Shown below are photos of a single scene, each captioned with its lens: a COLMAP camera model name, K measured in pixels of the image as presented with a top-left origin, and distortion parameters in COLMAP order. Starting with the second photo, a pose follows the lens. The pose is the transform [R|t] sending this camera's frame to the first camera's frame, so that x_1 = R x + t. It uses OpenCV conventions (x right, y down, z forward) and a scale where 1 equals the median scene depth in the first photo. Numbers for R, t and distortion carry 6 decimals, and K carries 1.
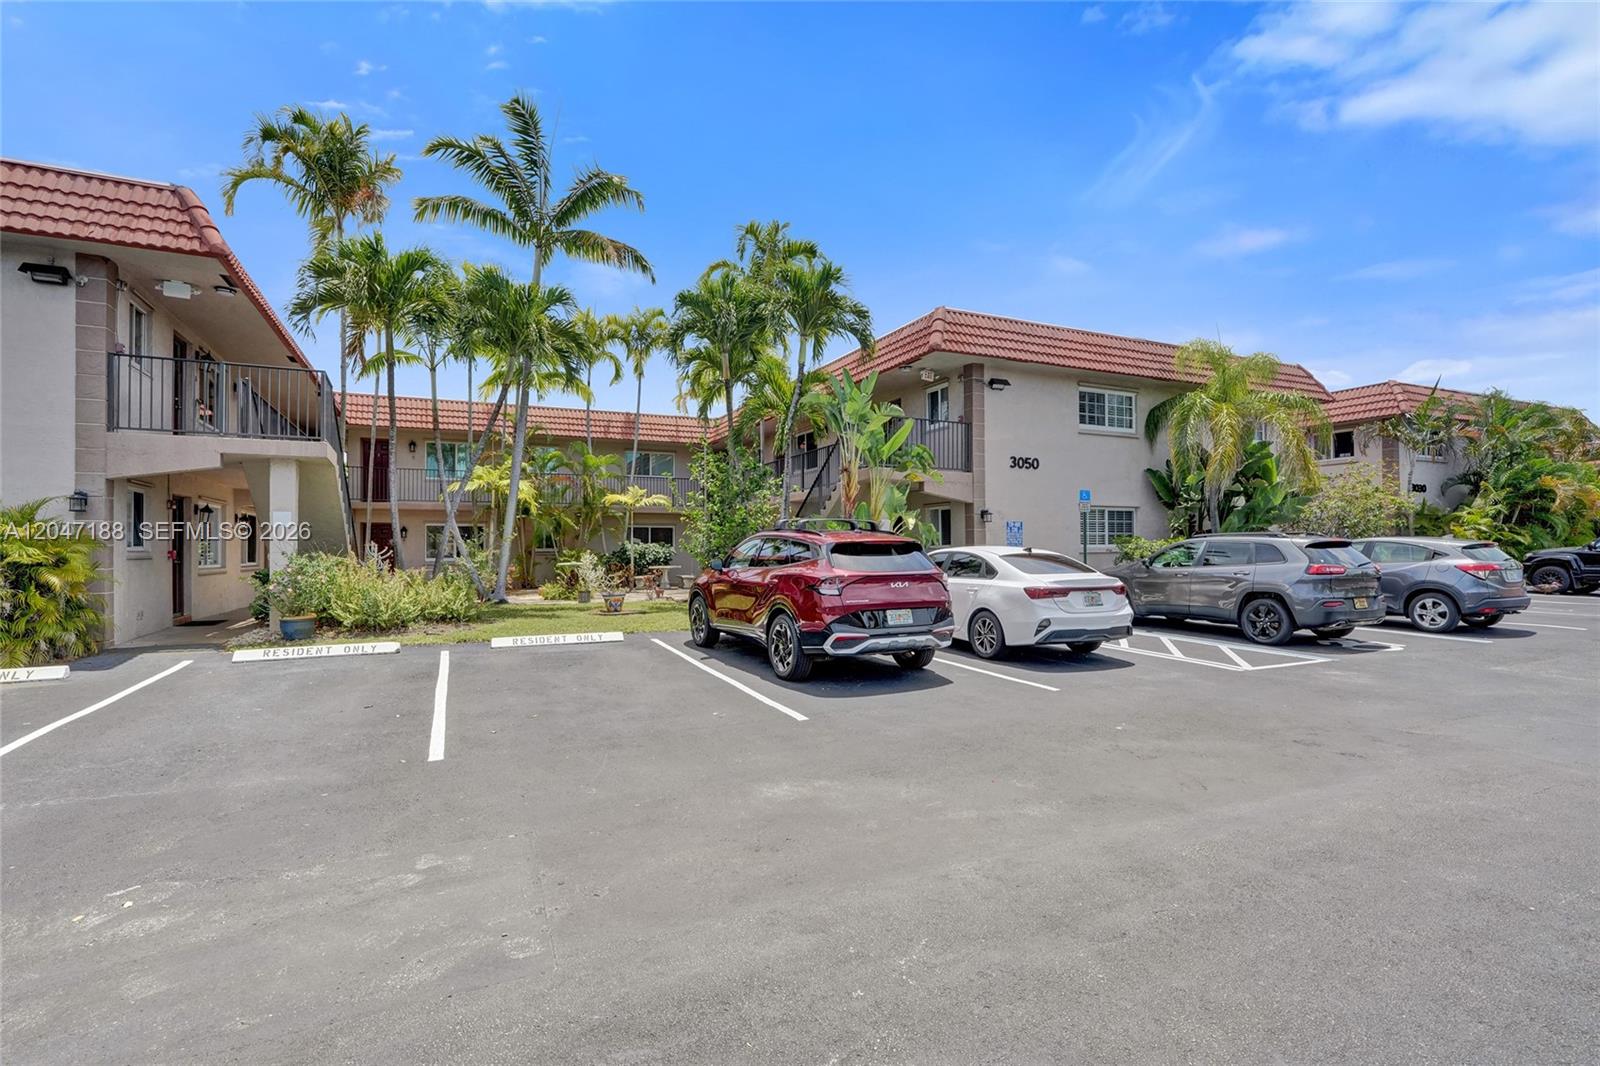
lens RADIAL K [[733.4, 0, 788.7], [0, 733.4, 530.9], [0, 0, 1]] dist [-0.003162, -0.000461]
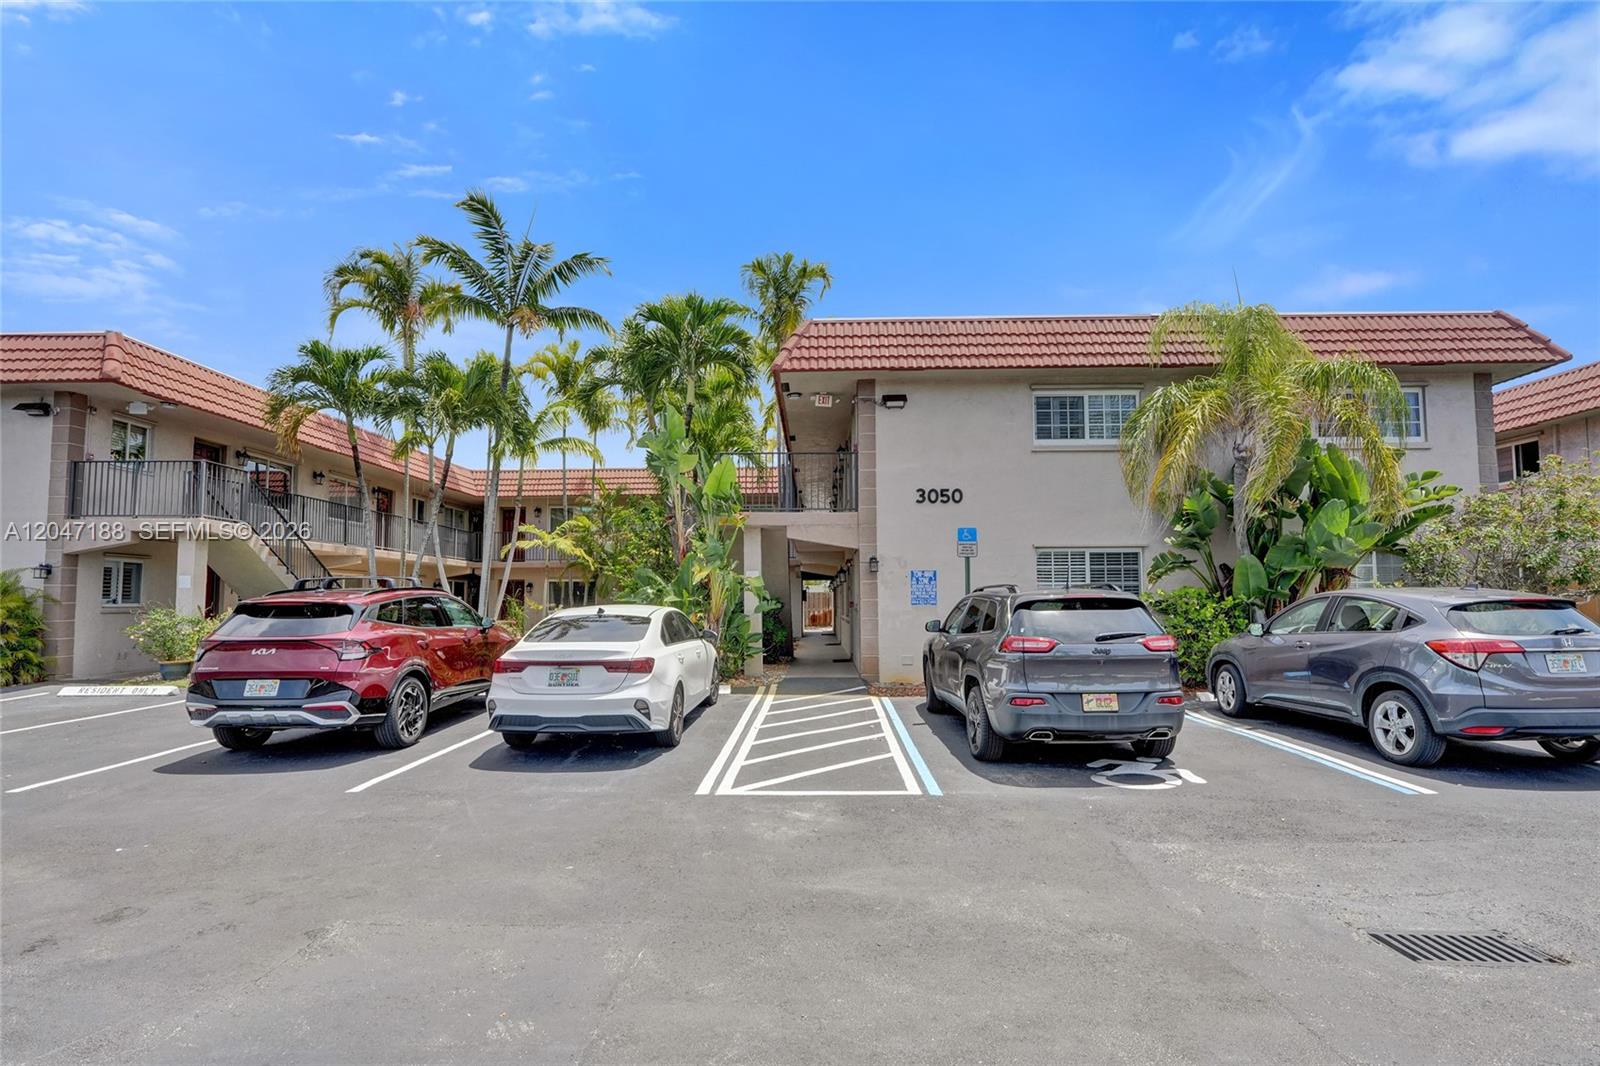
lens RADIAL K [[748.1, 0, 794.6], [0, 748.1, 538.3], [0, 0, 1]] dist [-0.004013, -0.000460]
pose [[0.899262, -0.037247, -0.435822, 0.558244], [0.011962, 0.998089, -0.060619, -0.000743], [0.437247, 0.049299, 0.897989, 0.226020]]
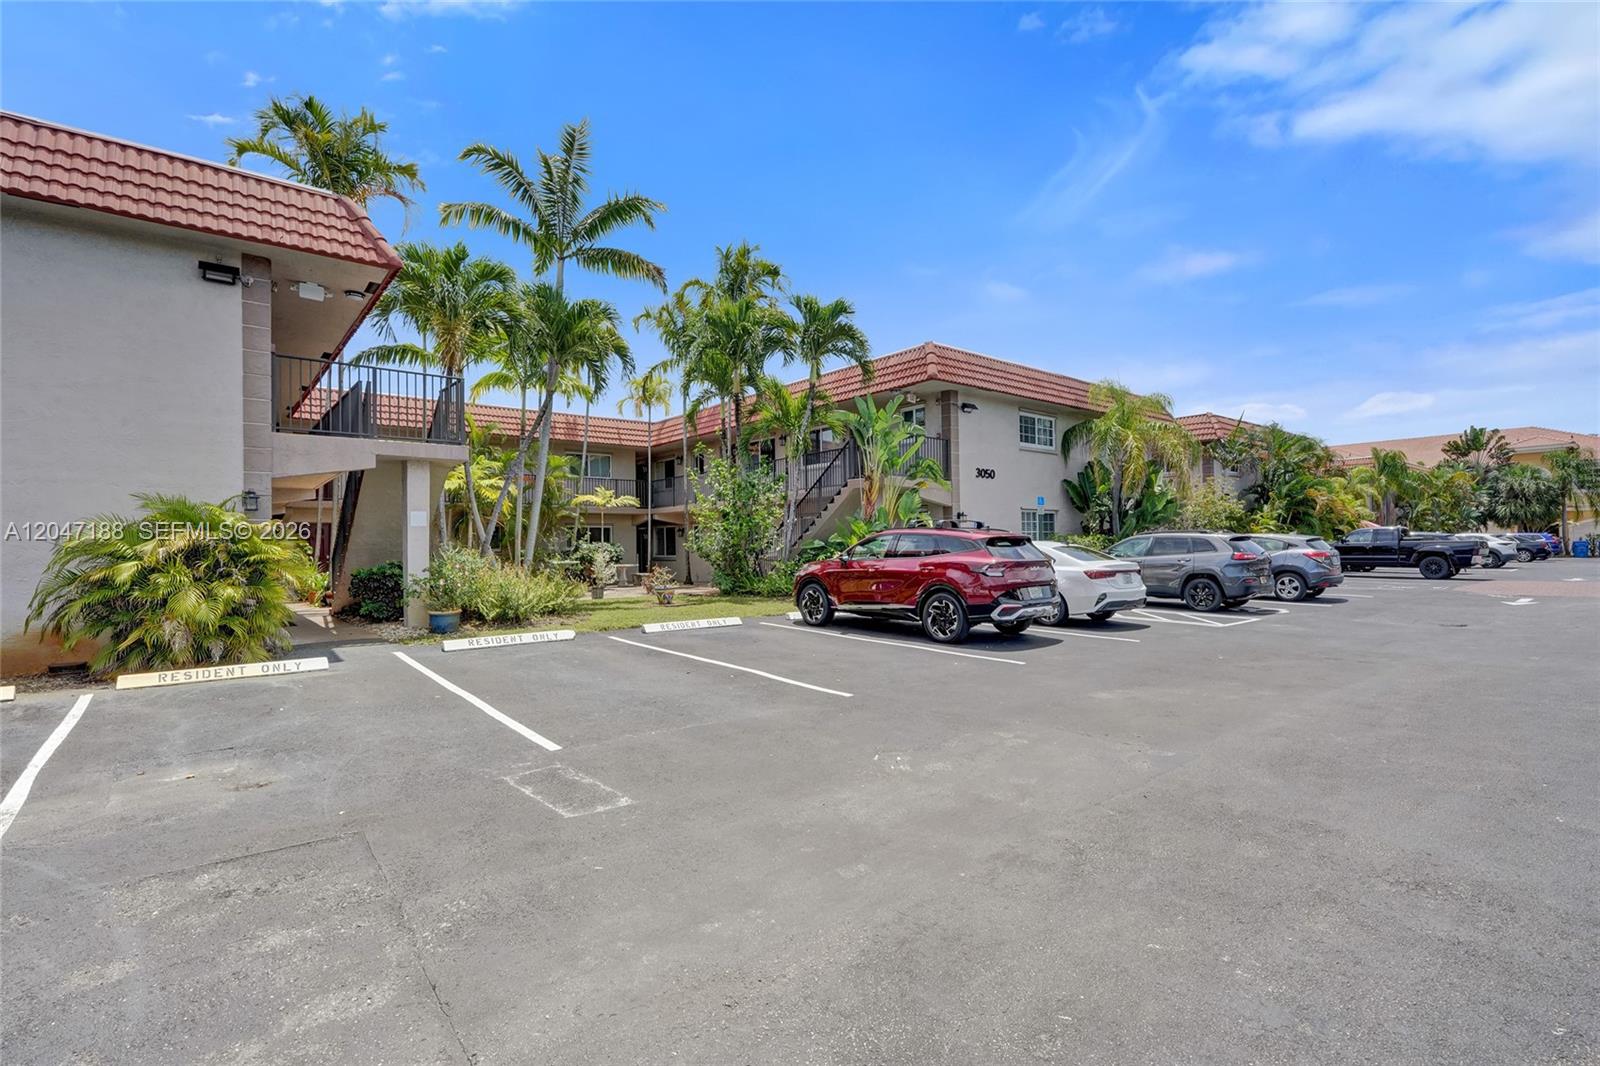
lens RADIAL K [[733.4, 0, 788.7], [0, 733.4, 530.9], [0, 0, 1]] dist [-0.003162, -0.000461]
pose [[0.969364, -0.001756, 0.245621, -0.305967], [0.001935, 0.999998, -0.000489, 0.001951], [-0.245620, 0.000949, 0.969366, -0.098220]]
